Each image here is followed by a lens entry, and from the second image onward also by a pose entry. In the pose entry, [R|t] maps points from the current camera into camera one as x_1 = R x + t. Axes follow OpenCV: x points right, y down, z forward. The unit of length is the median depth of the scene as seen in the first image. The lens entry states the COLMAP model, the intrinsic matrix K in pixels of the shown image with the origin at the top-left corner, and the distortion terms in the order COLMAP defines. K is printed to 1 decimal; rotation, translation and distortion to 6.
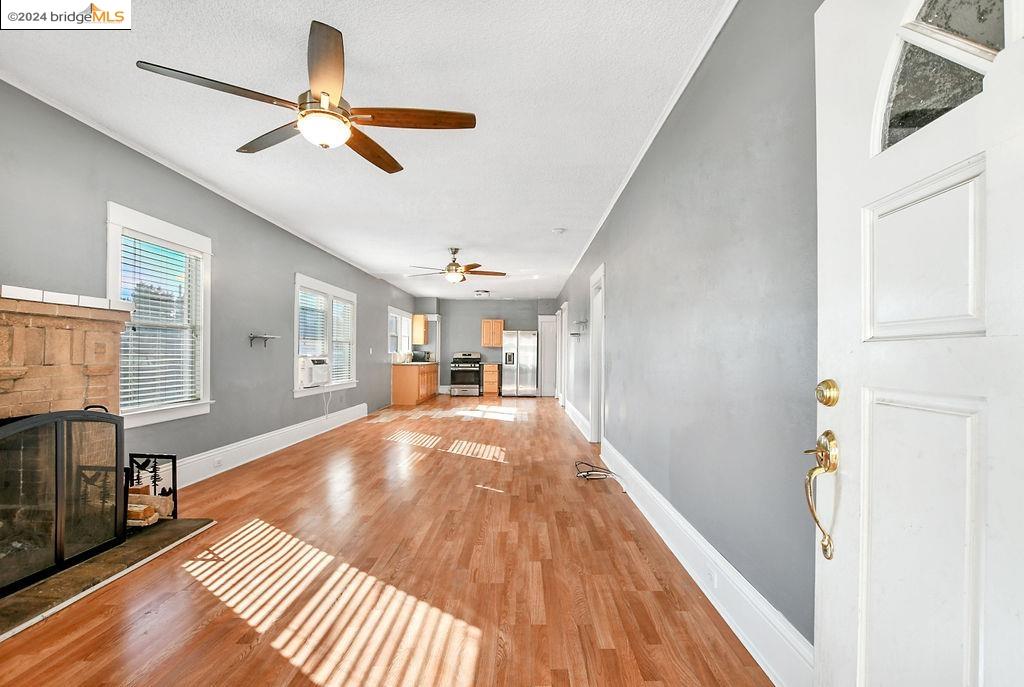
lens RADIAL K [[483.3, 0, 516.1], [0, 483.3, 344.5], [0, 0, 1]] dist [-0.023317, 0.001779]
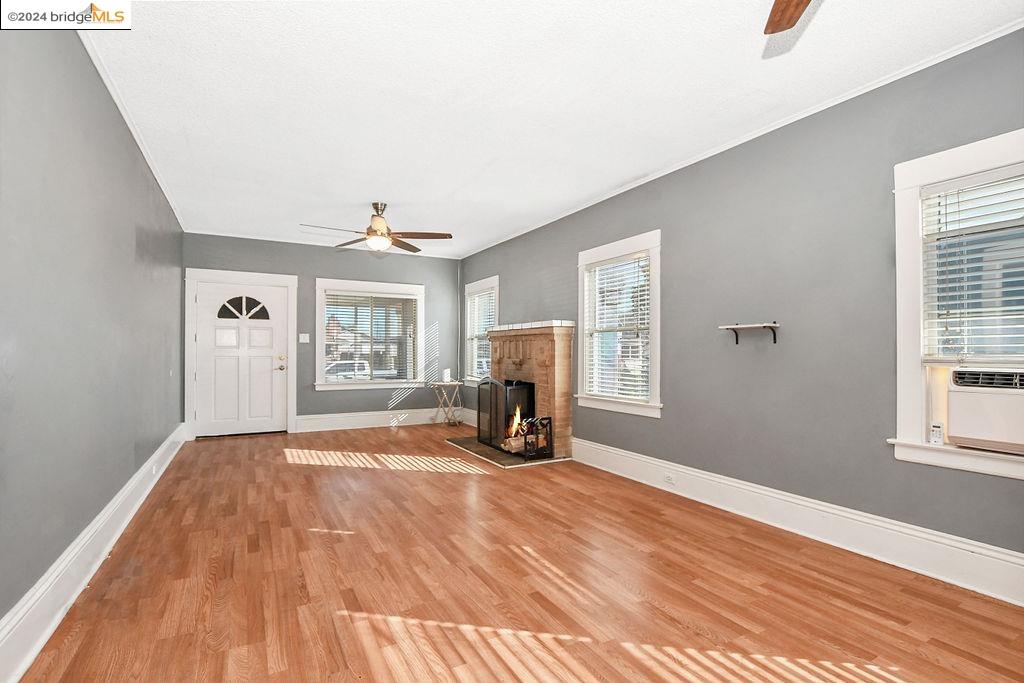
lens RADIAL K [[469.1, 0, 515.3], [0, 469.1, 348.8], [0, 0, 1]] dist [-0.022380, 0.000030]
pose [[-0.861275, -0.009315, -0.508054, 0.072681], [0.002060, 0.999760, -0.021823, 0.035072], [0.508136, -0.019842, -0.861048, 2.054091]]
